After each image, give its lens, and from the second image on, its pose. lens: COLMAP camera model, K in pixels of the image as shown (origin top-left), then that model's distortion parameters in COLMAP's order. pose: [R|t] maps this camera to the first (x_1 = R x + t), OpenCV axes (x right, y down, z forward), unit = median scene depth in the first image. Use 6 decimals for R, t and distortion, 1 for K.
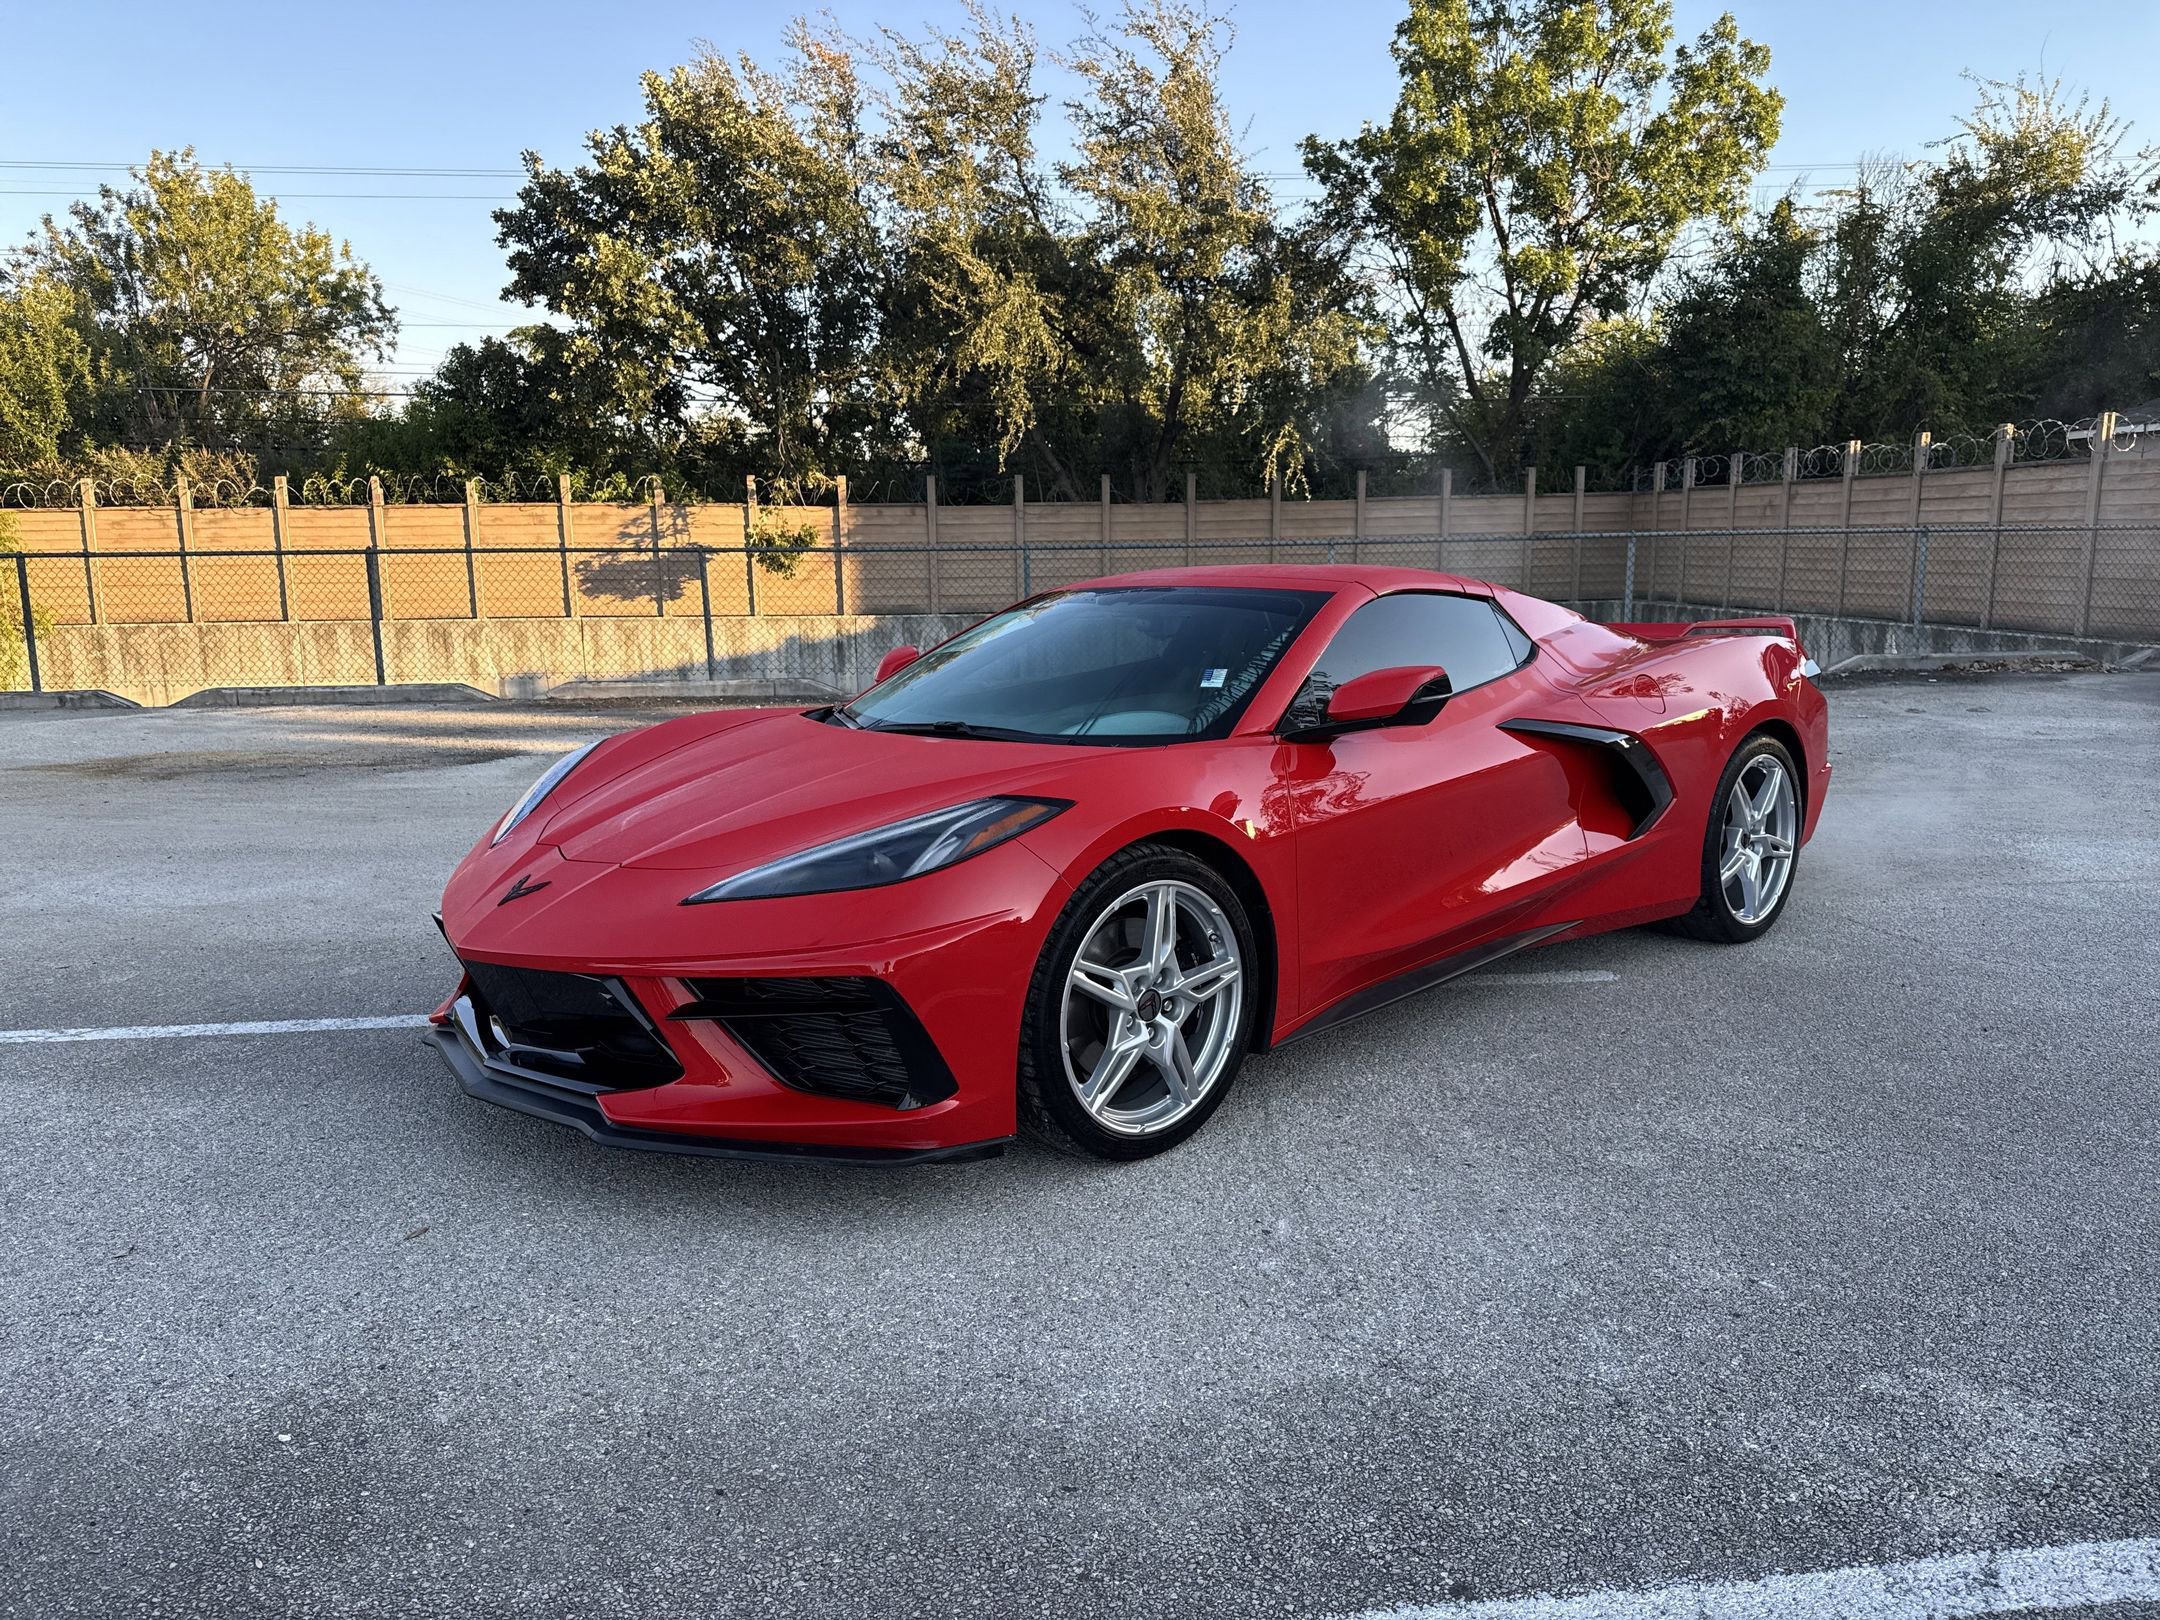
lens RADIAL K [[1442.6, 0, 1094.2], [0, 1442.6, 824.9], [0, 0, 1]] dist [0.000779, -0.022918]
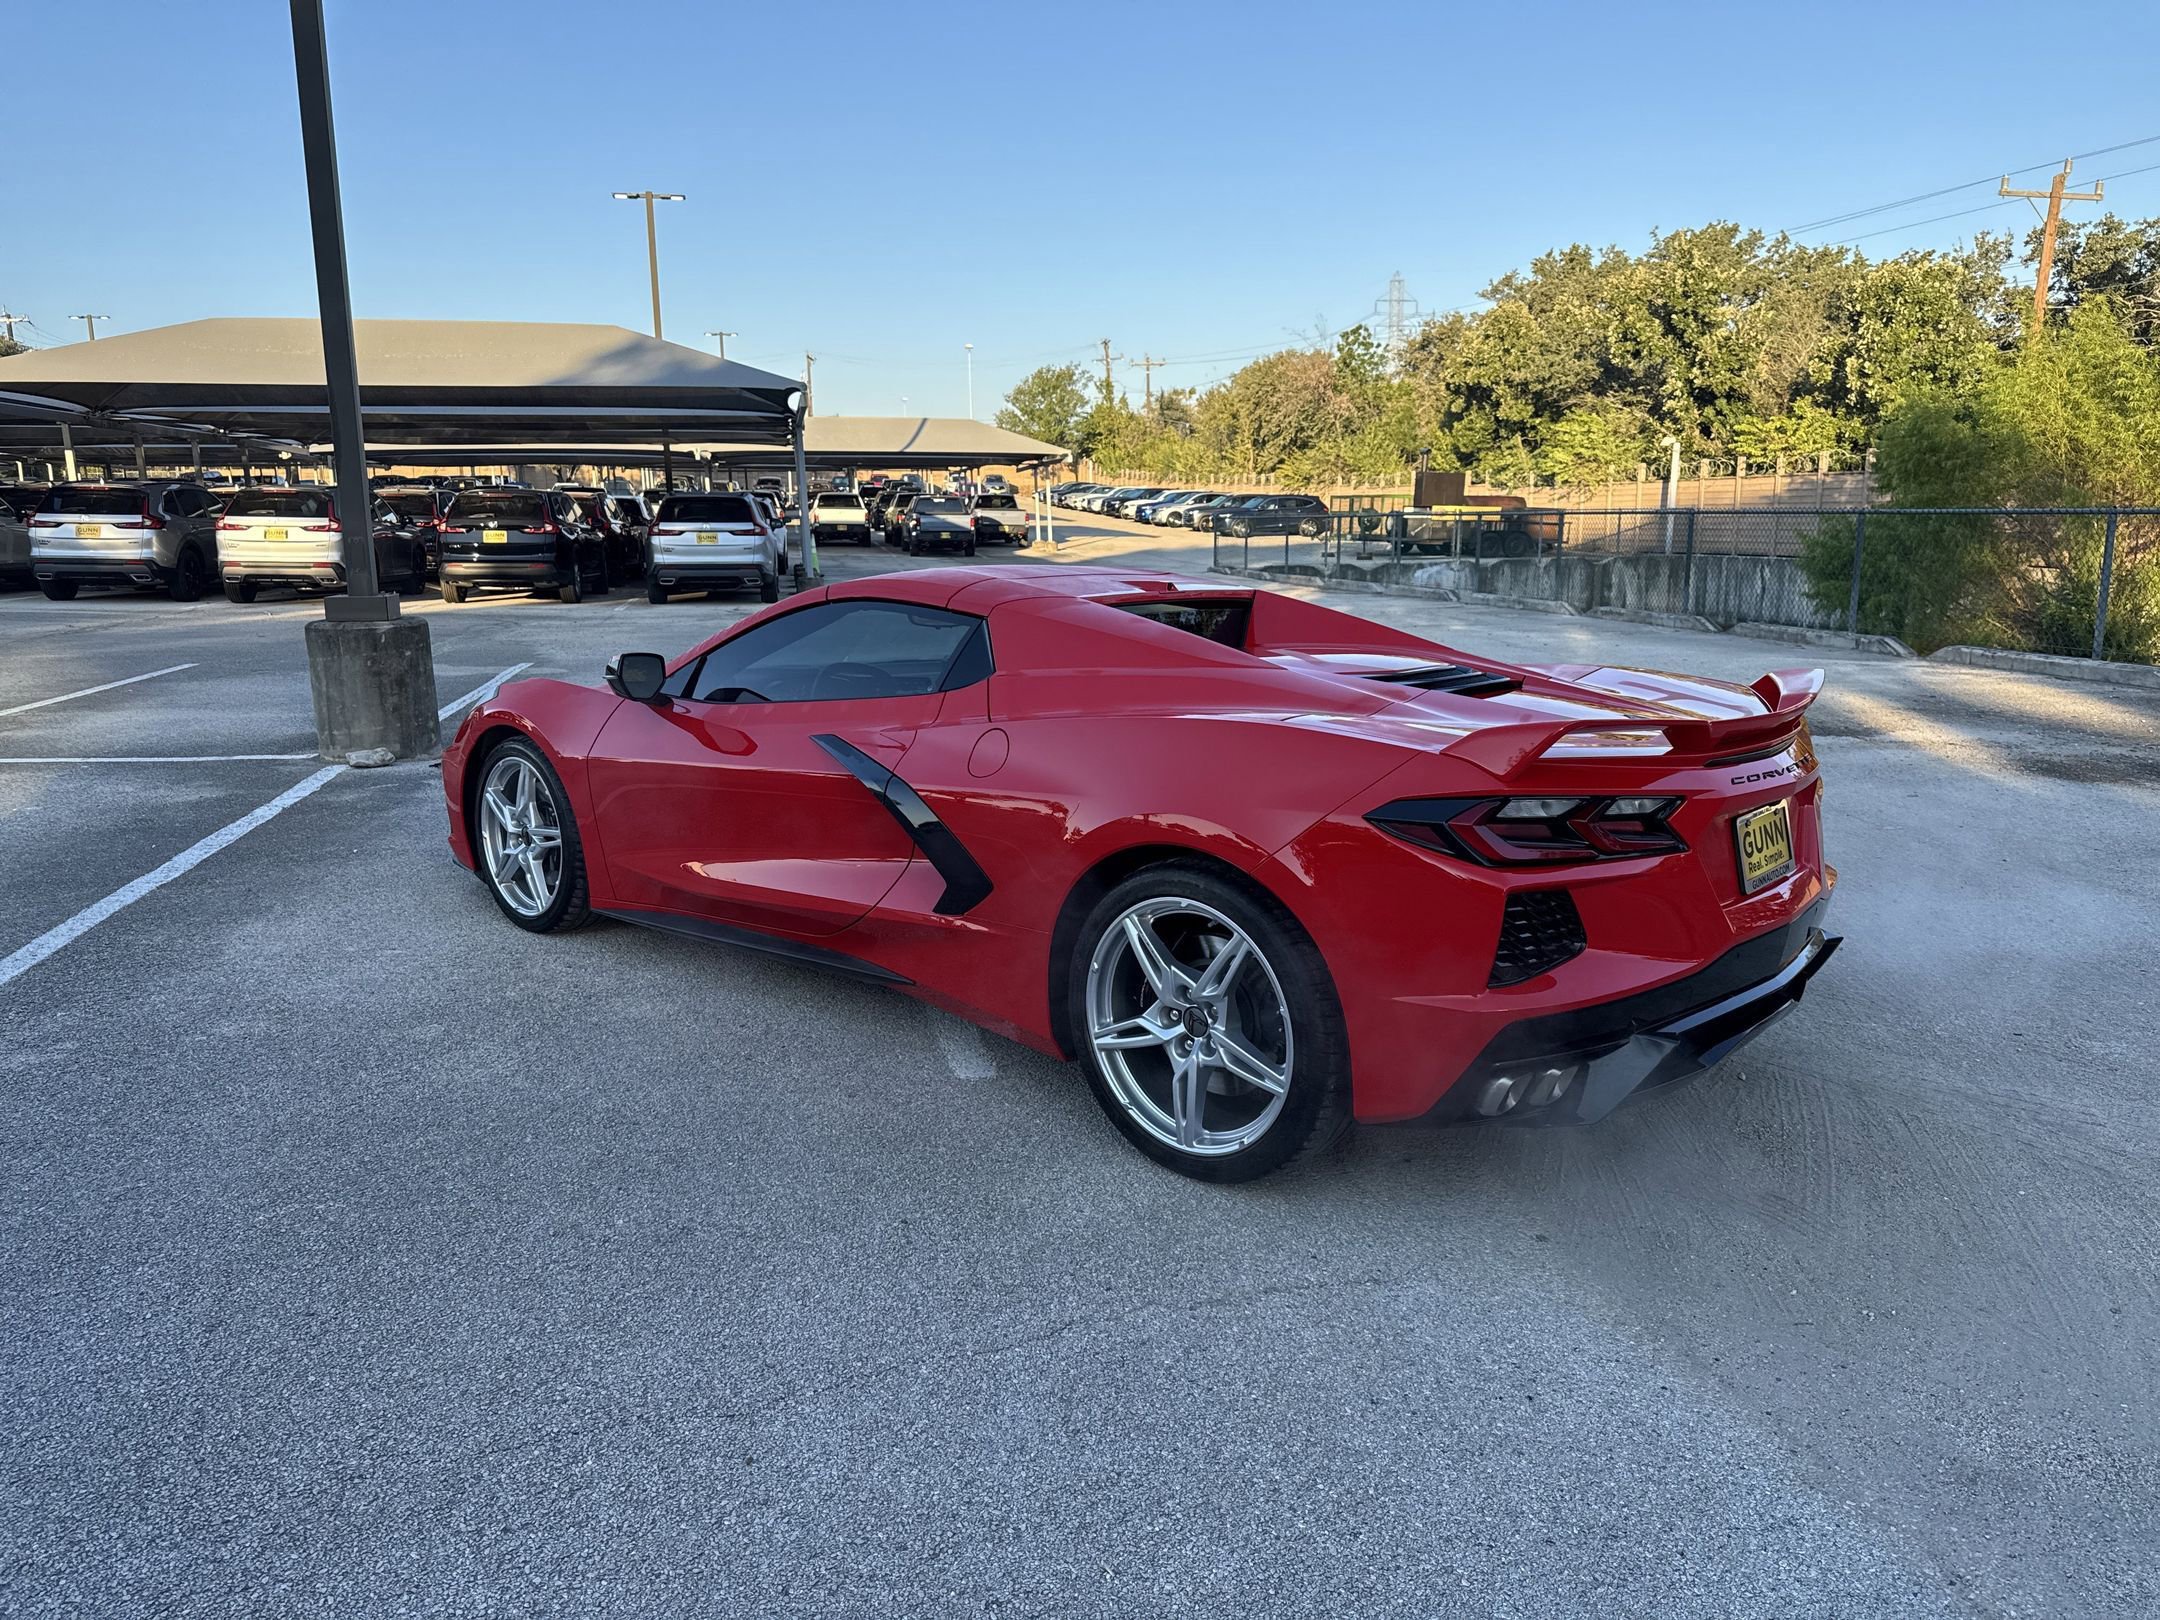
lens RADIAL K [[1462.6, 0, 1080.0], [0, 1462.6, 810.0], [0, 0, 1]] dist [0.000650, -0.028148]
pose [[0.117555, 0.194172, -0.973898, 0.140379], [-0.165946, 0.970750, 0.173514, -0.024490], [0.979103, 0.141217, 0.146338, 0.111352]]
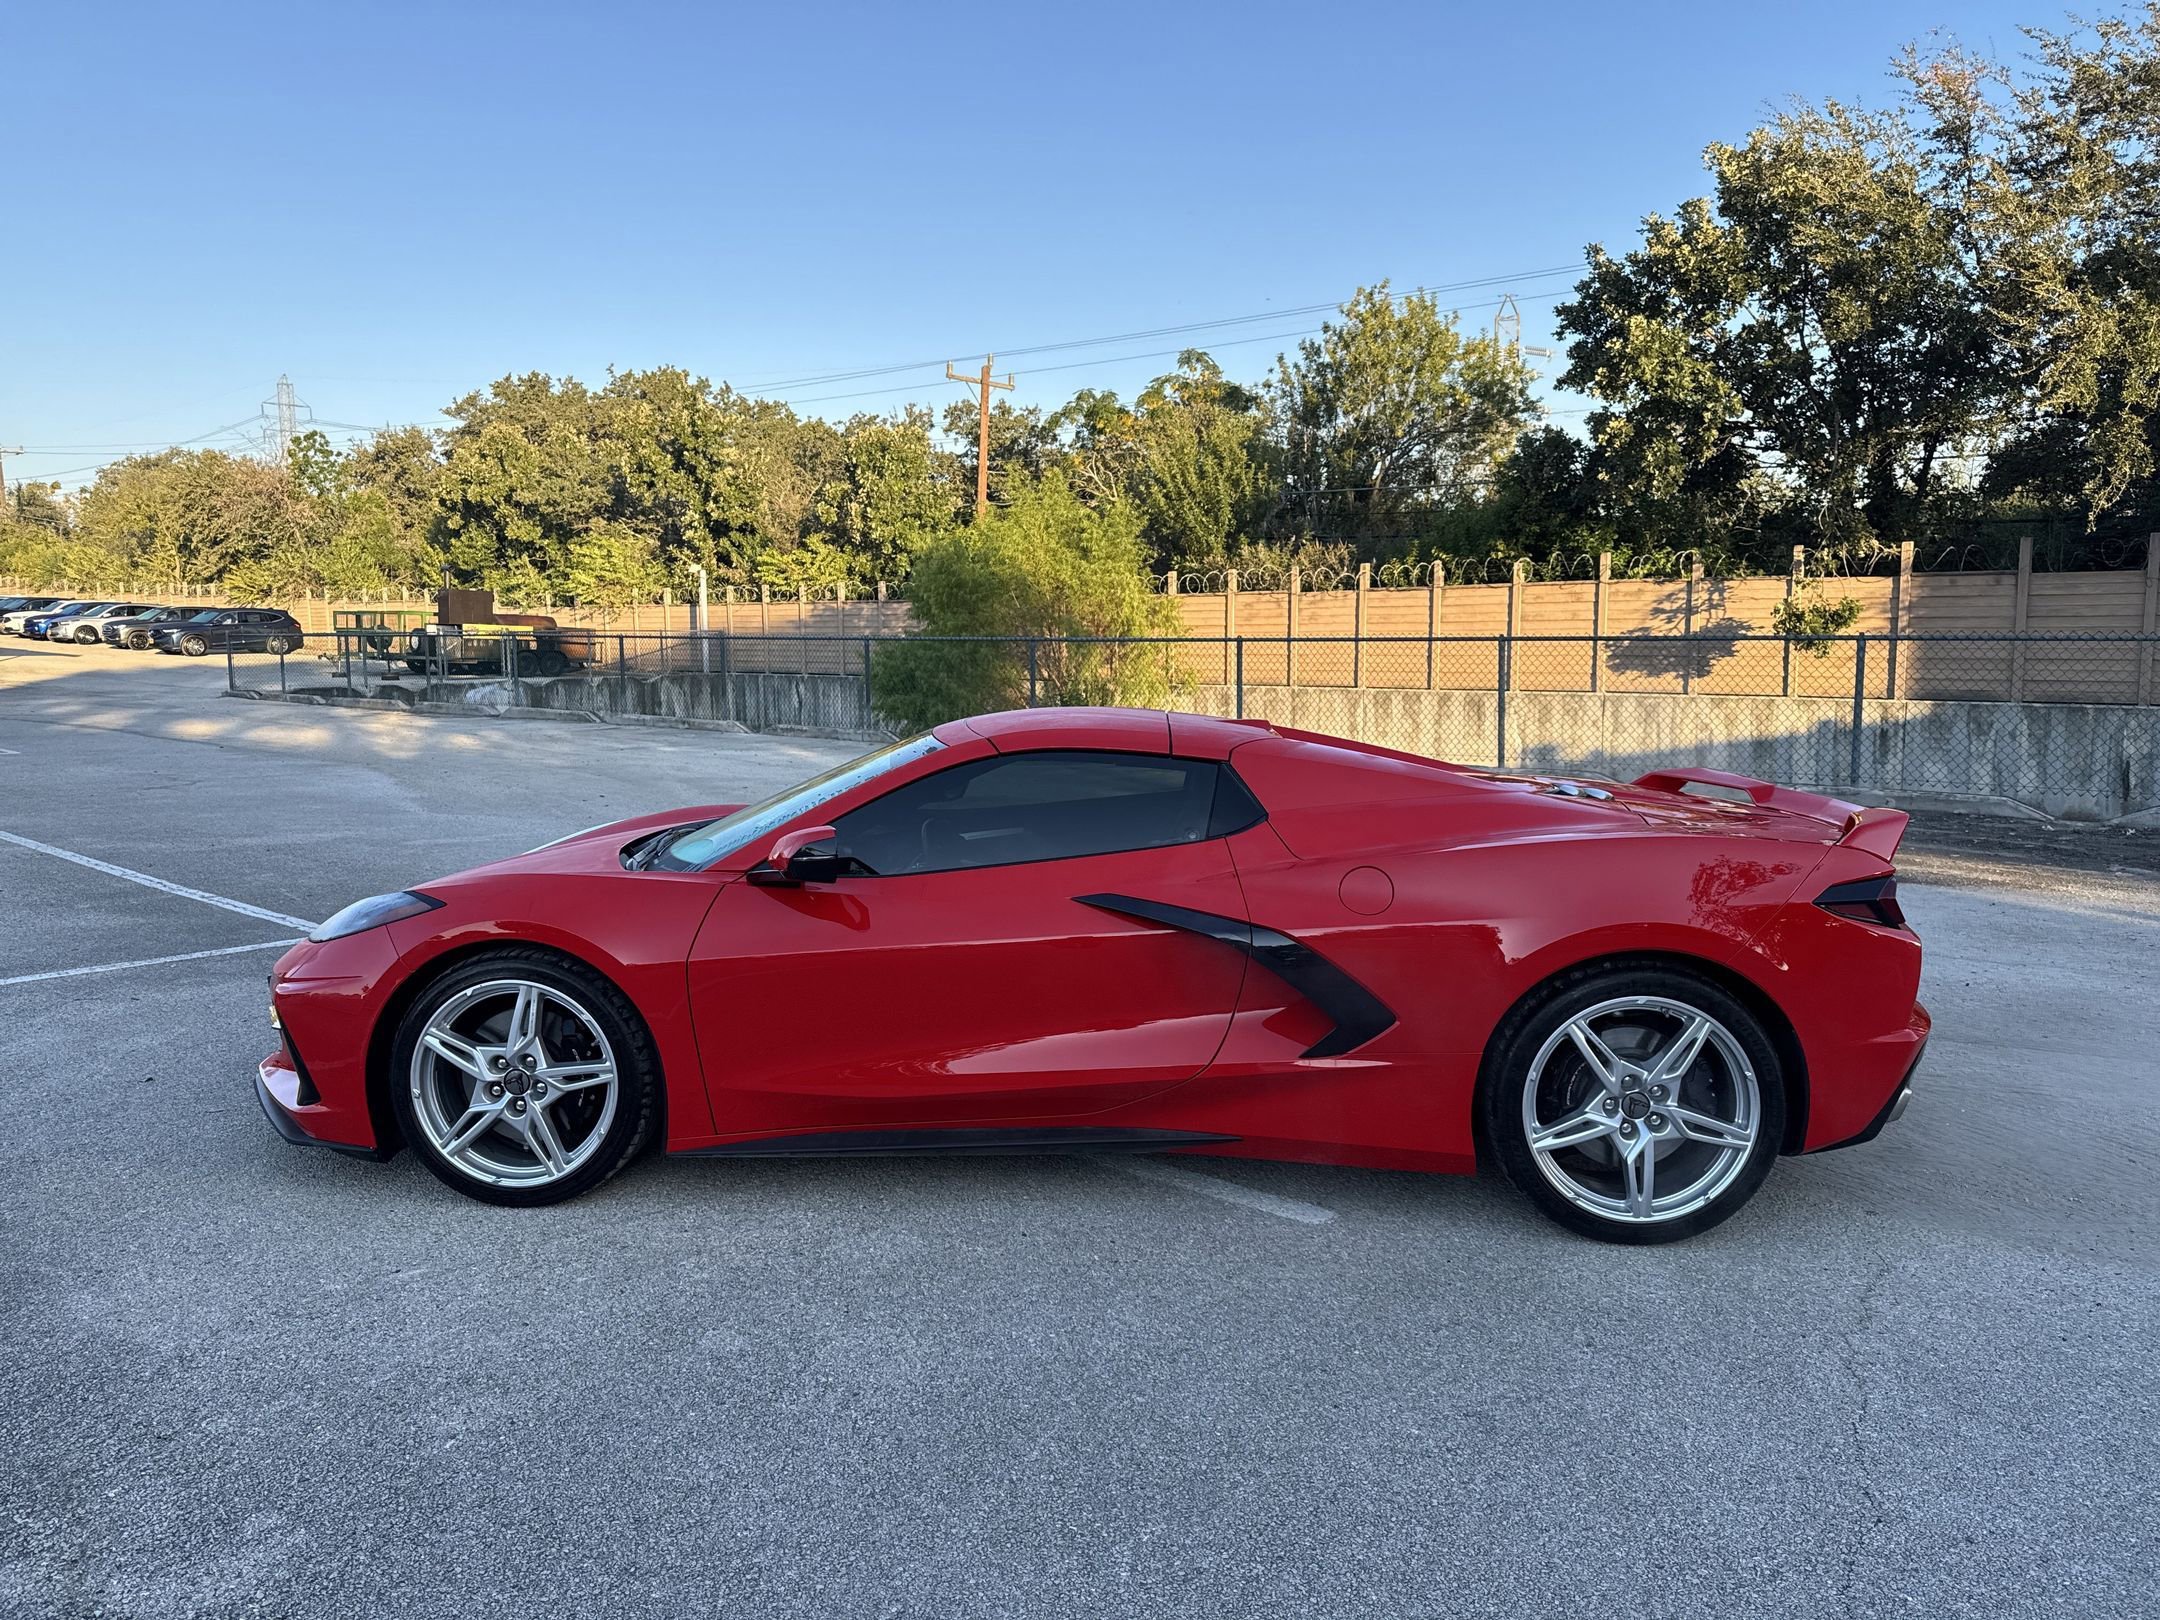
lens RADIAL K [[1434.2, 0, 1080.0], [0, 1434.2, 810.0], [0, 0, 1]] dist [0.050017, -0.080404]
pose [[0.707516, 0.087791, -0.701223, 0.099099], [-0.126190, 0.992001, -0.003128, -0.013175], [0.695340, 0.090701, 0.712935, 0.034601]]
